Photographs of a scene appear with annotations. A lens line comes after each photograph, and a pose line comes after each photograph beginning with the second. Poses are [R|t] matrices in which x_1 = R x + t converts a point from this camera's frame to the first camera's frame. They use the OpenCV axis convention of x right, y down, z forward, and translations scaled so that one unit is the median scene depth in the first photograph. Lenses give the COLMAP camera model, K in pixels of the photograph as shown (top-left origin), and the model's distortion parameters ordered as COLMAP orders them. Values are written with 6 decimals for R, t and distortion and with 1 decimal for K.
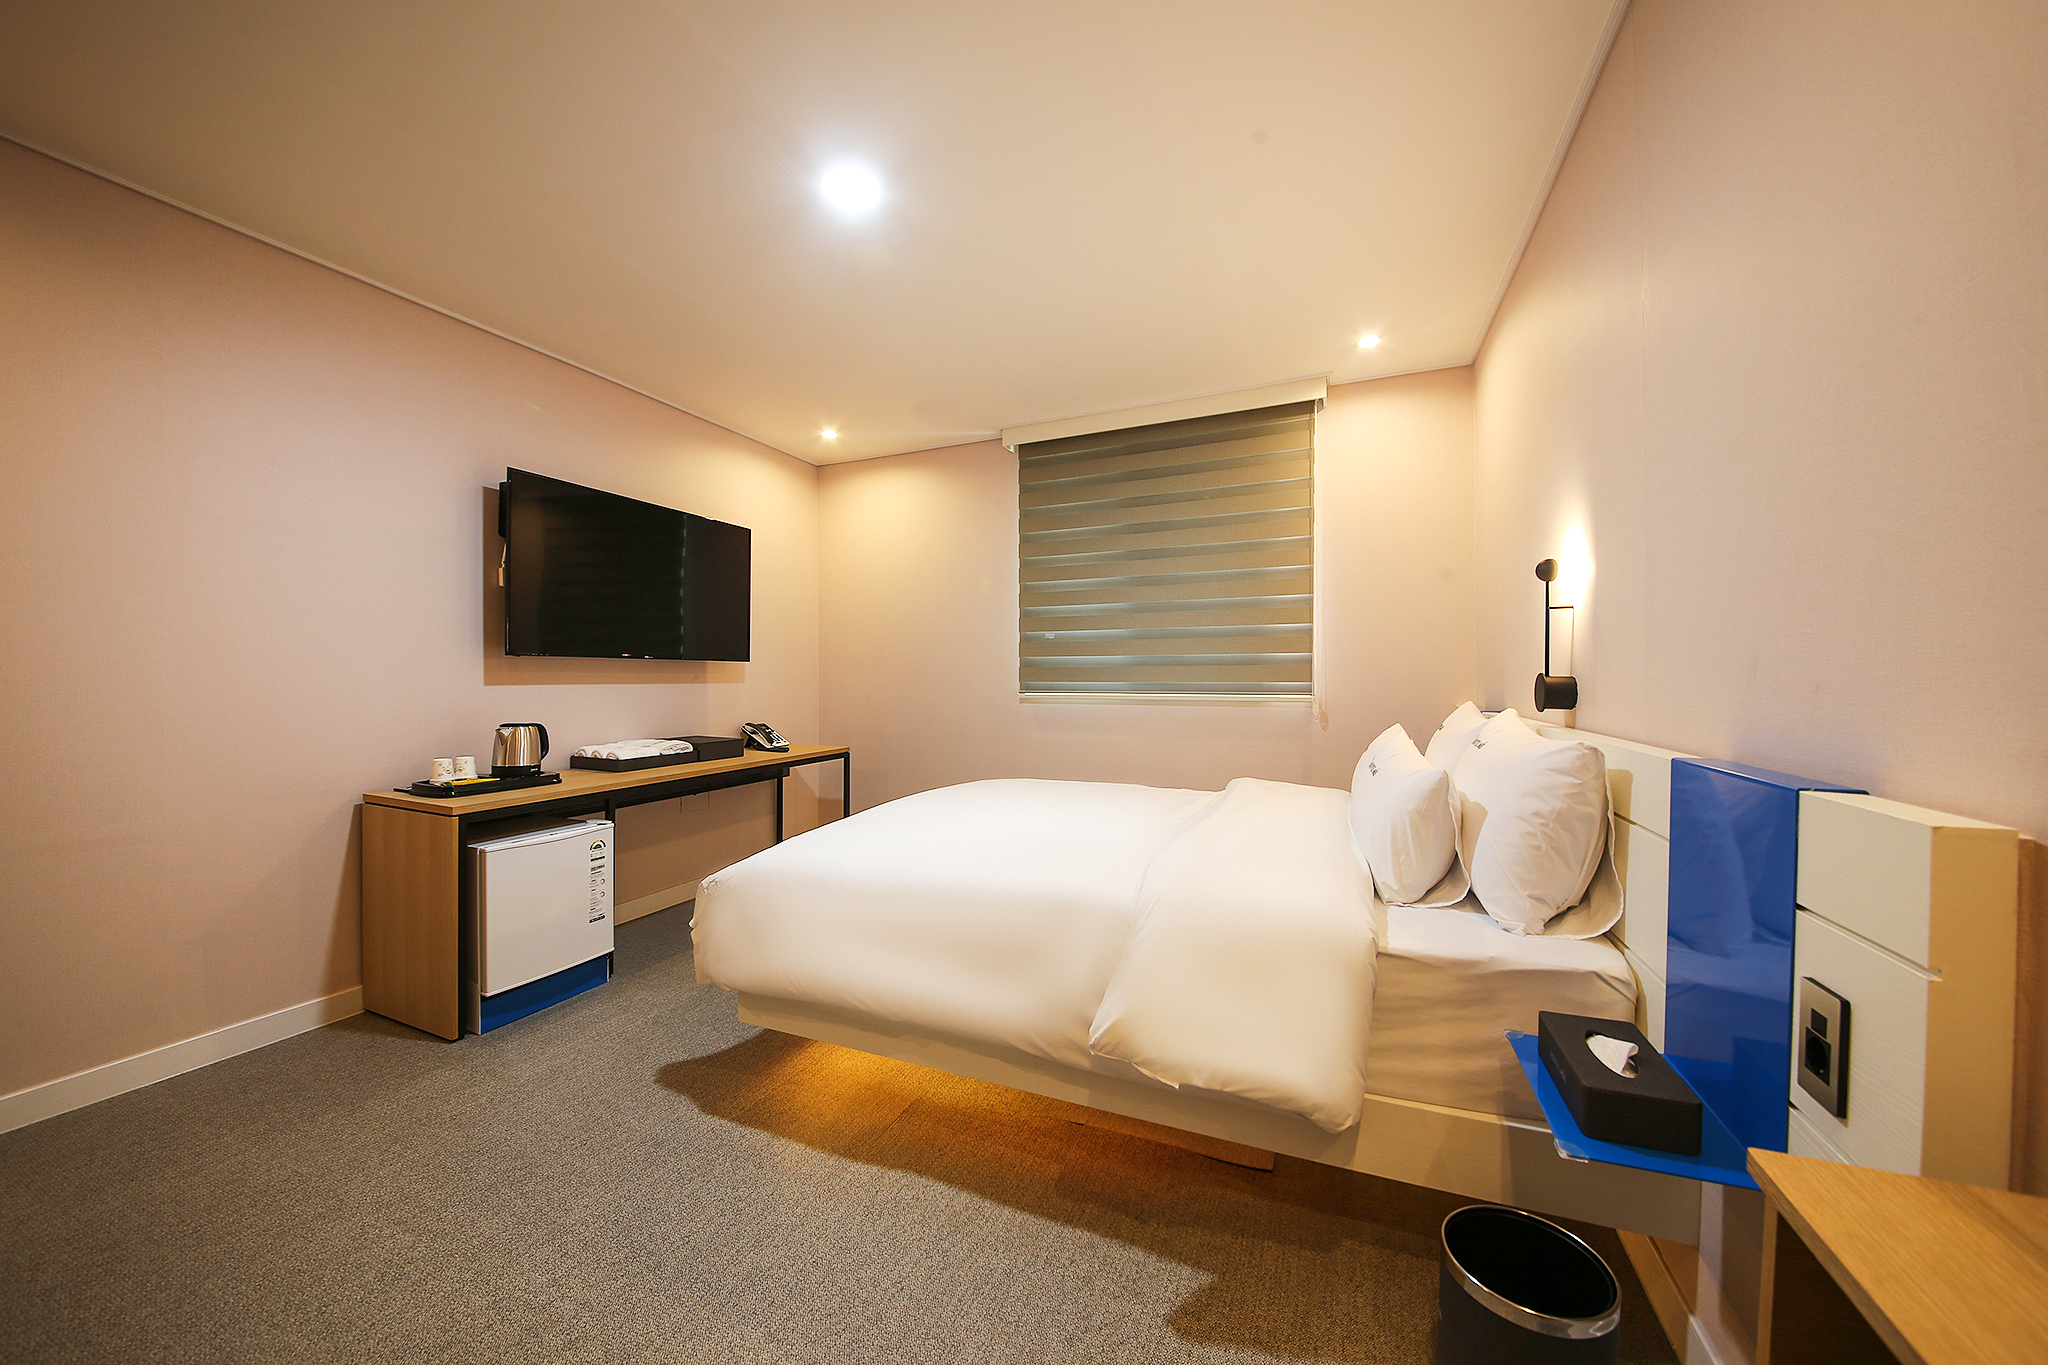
lens RADIAL K [[733.2, 0, 1041.6], [0, 733.2, 676.5], [0, 0, 1]] dist [0.008892, -0.001468]
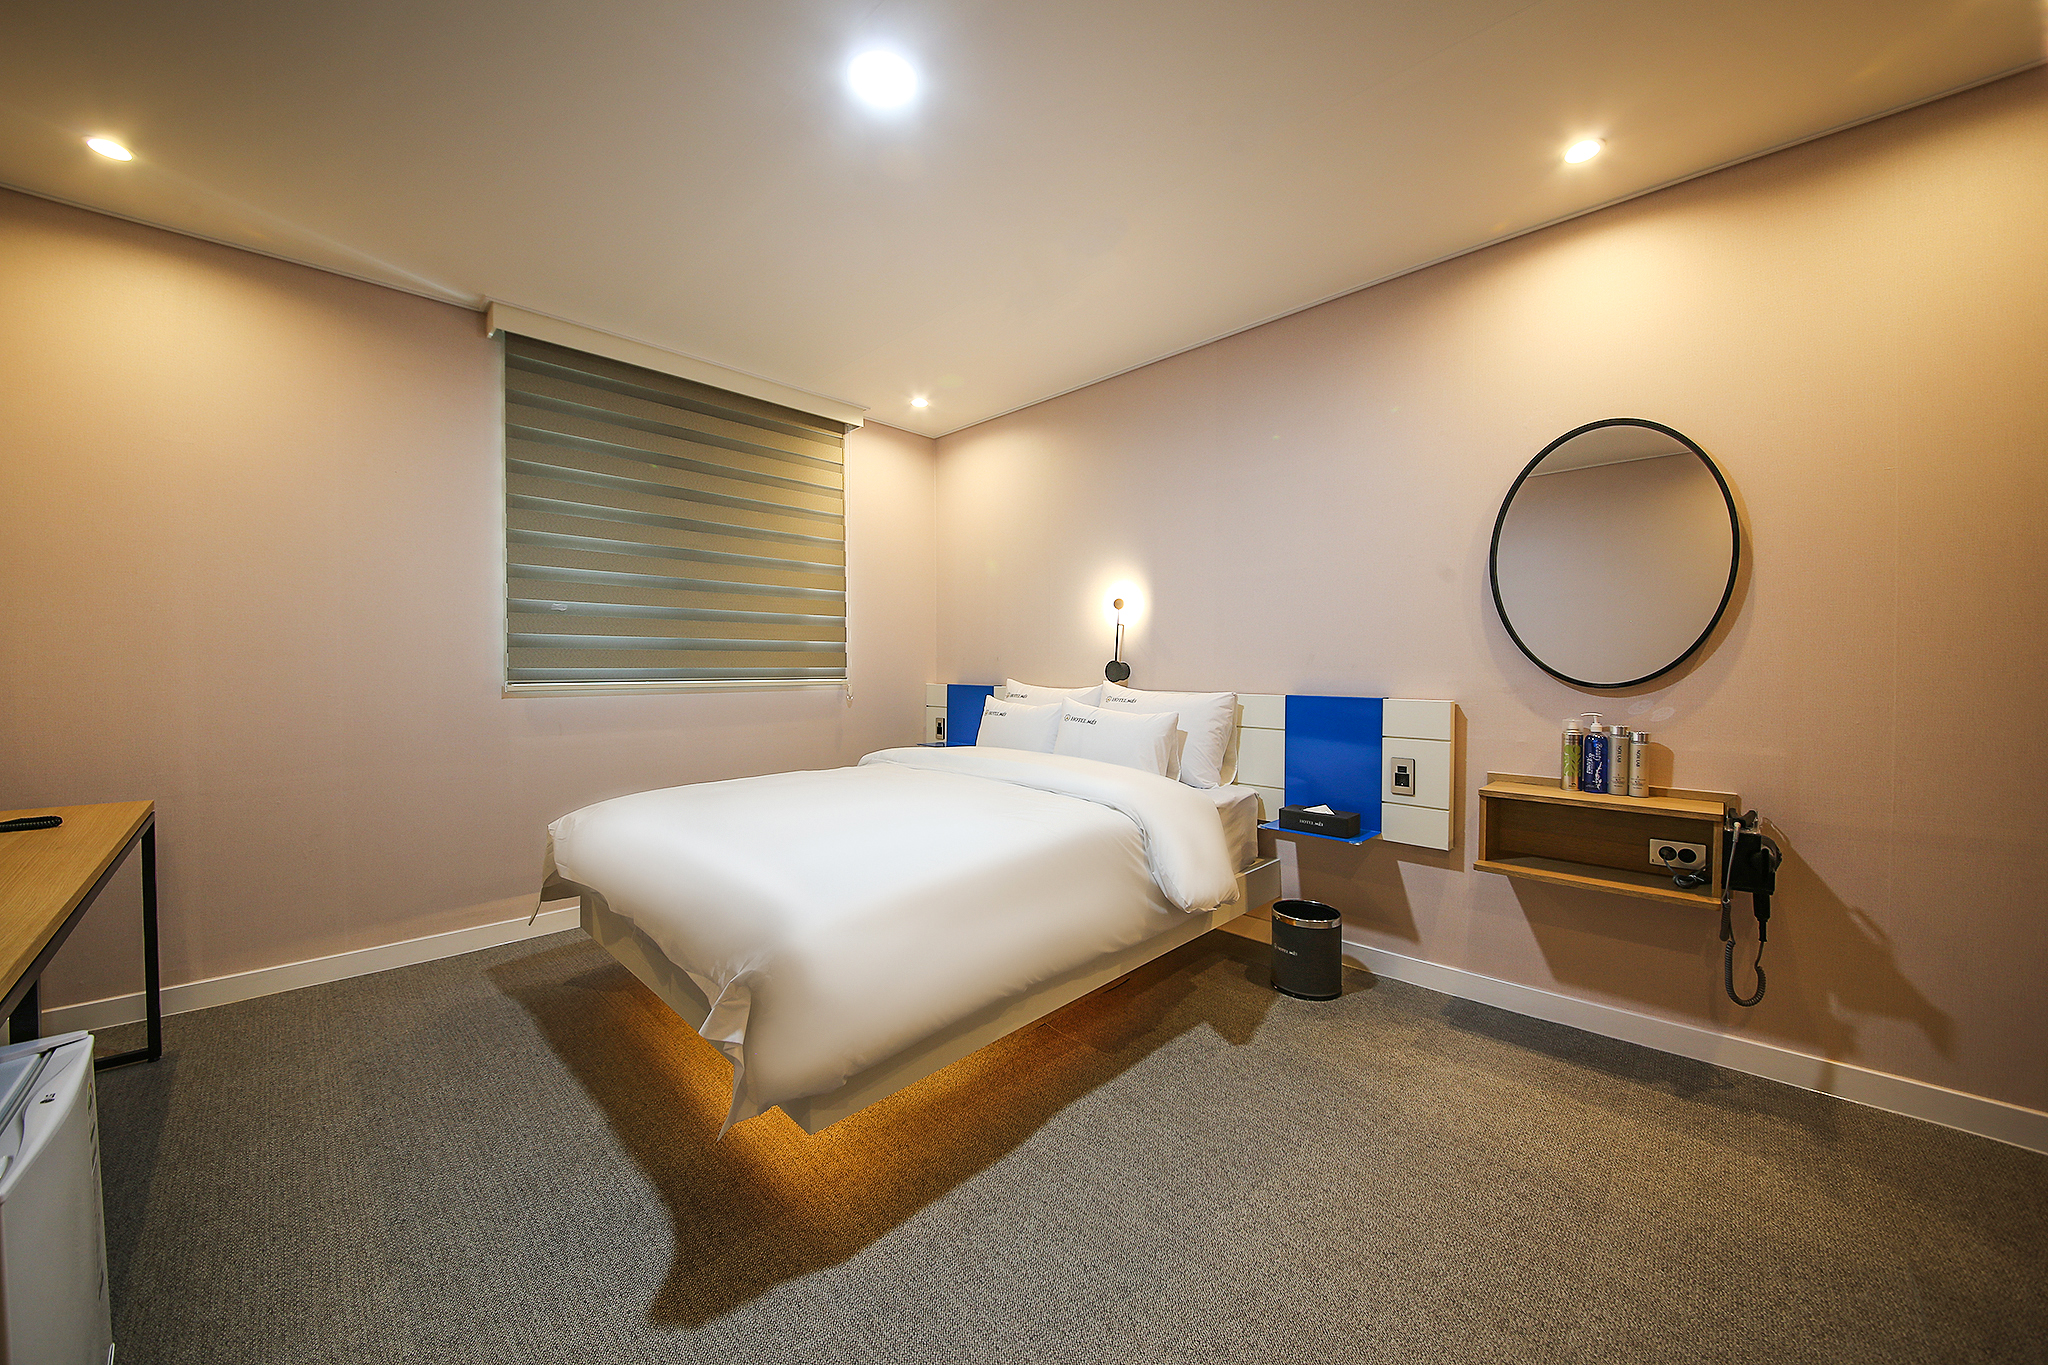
lens RADIAL K [[733.2, 0, 1011.2], [0, 733.2, 673.3], [0, 0, 1]] dist [0.008892, -0.001468]
pose [[0.367429, -0.010107, 0.929997, -0.600933], [-0.004594, 0.999909, 0.012682, 0.001716], [-0.930040, -0.008932, 0.367349, 0.328501]]
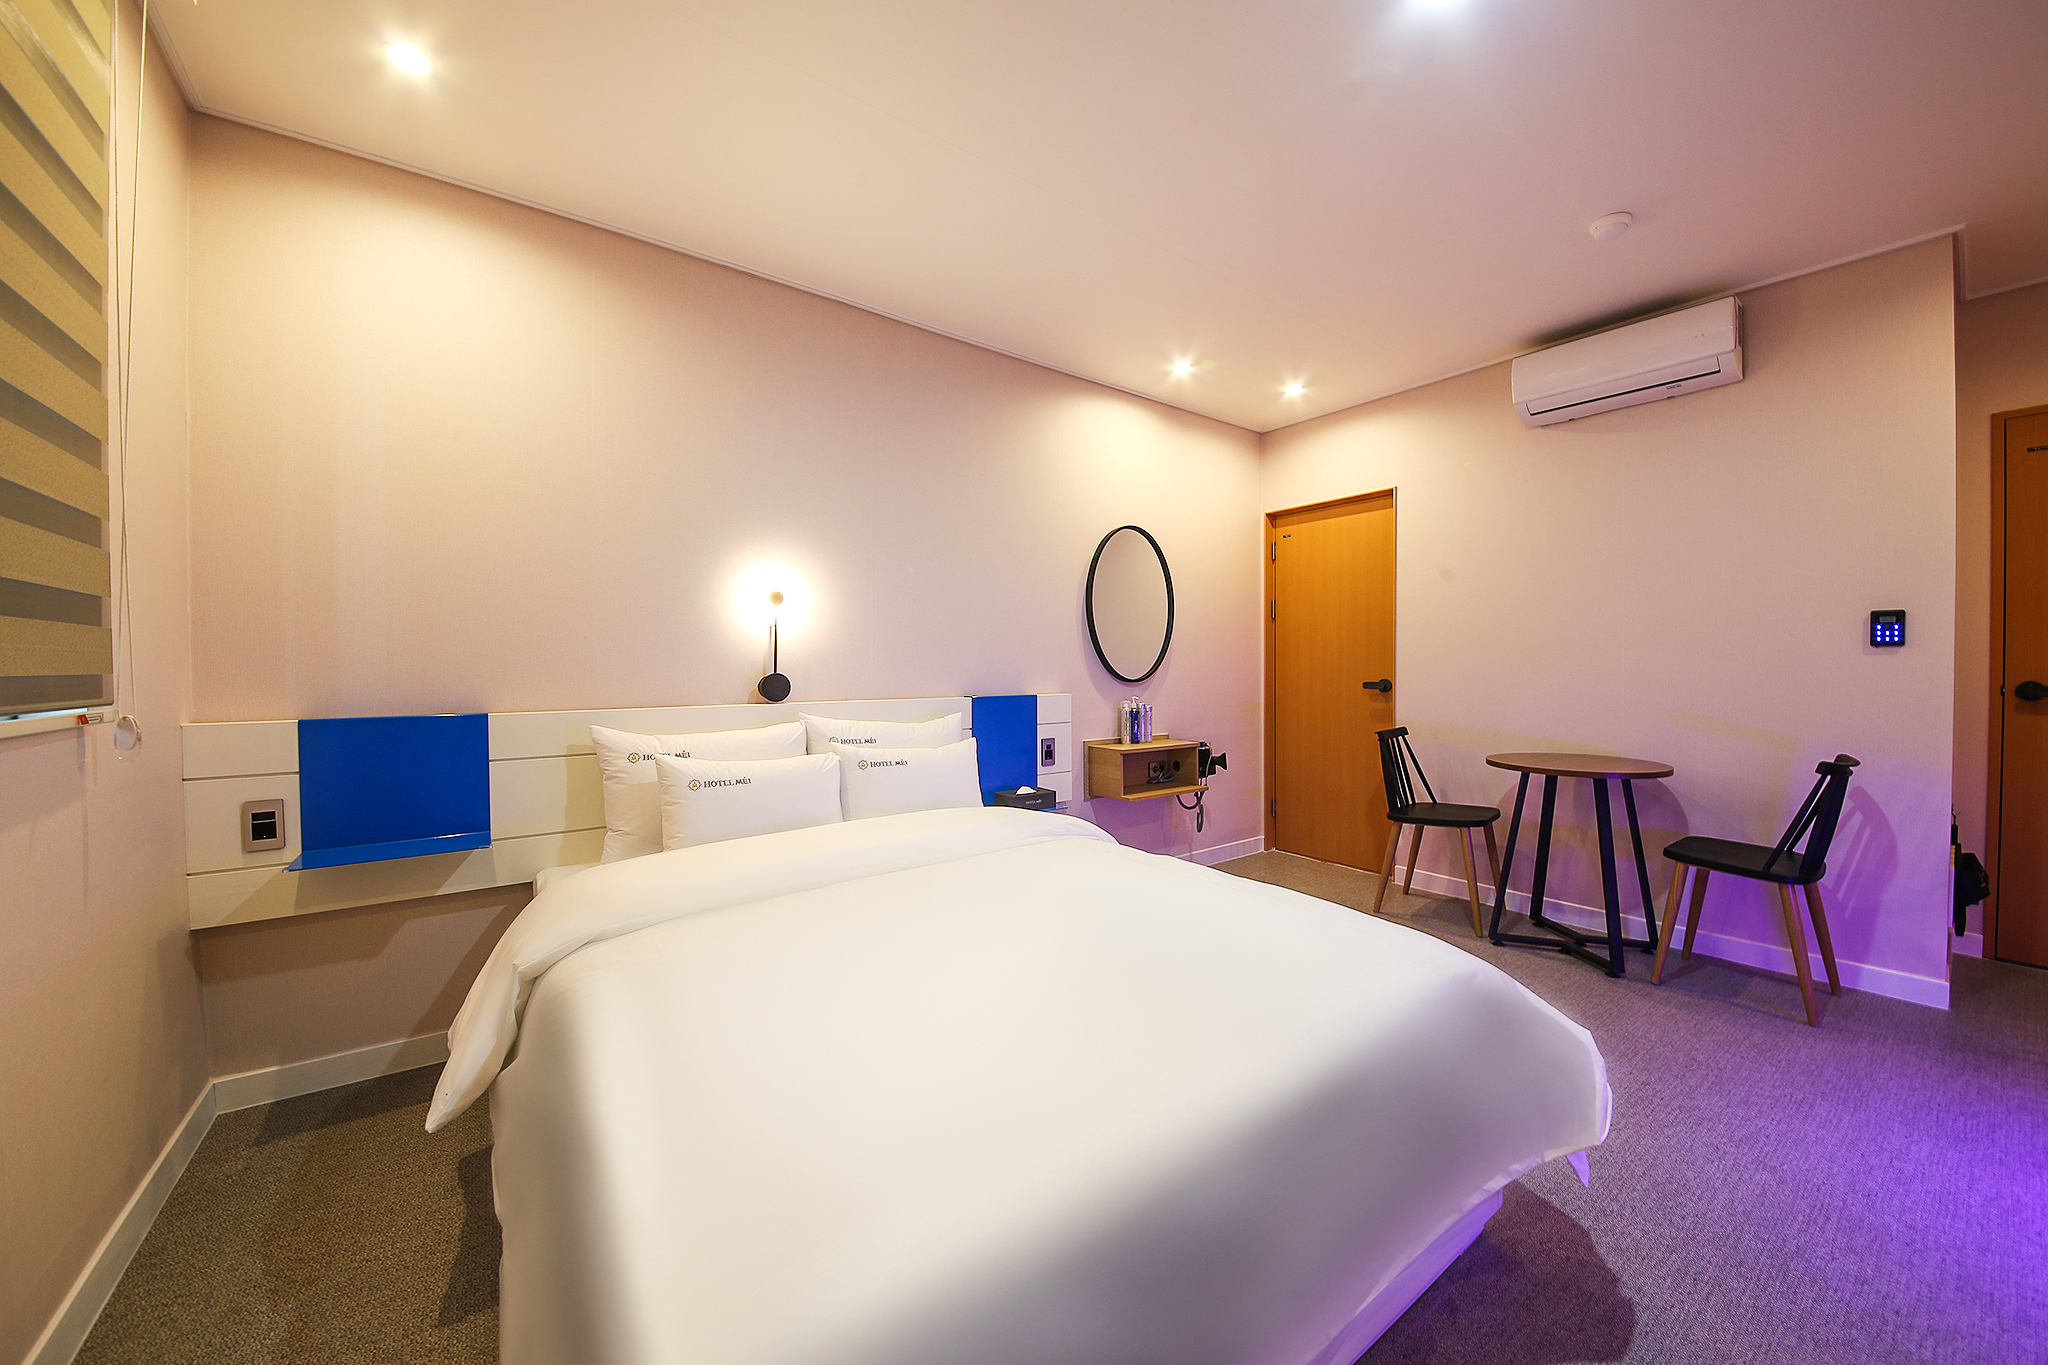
lens RADIAL K [[733.2, 0, 1043.3], [0, 733.2, 675.3], [0, 0, 1]] dist [0.008892, -0.001468]
pose [[-0.873658, 0.008028, 0.486474, -0.223277], [0.010651, 0.999940, 0.002628, 0.008205], [-0.486424, 0.007478, -0.873691, 1.076778]]
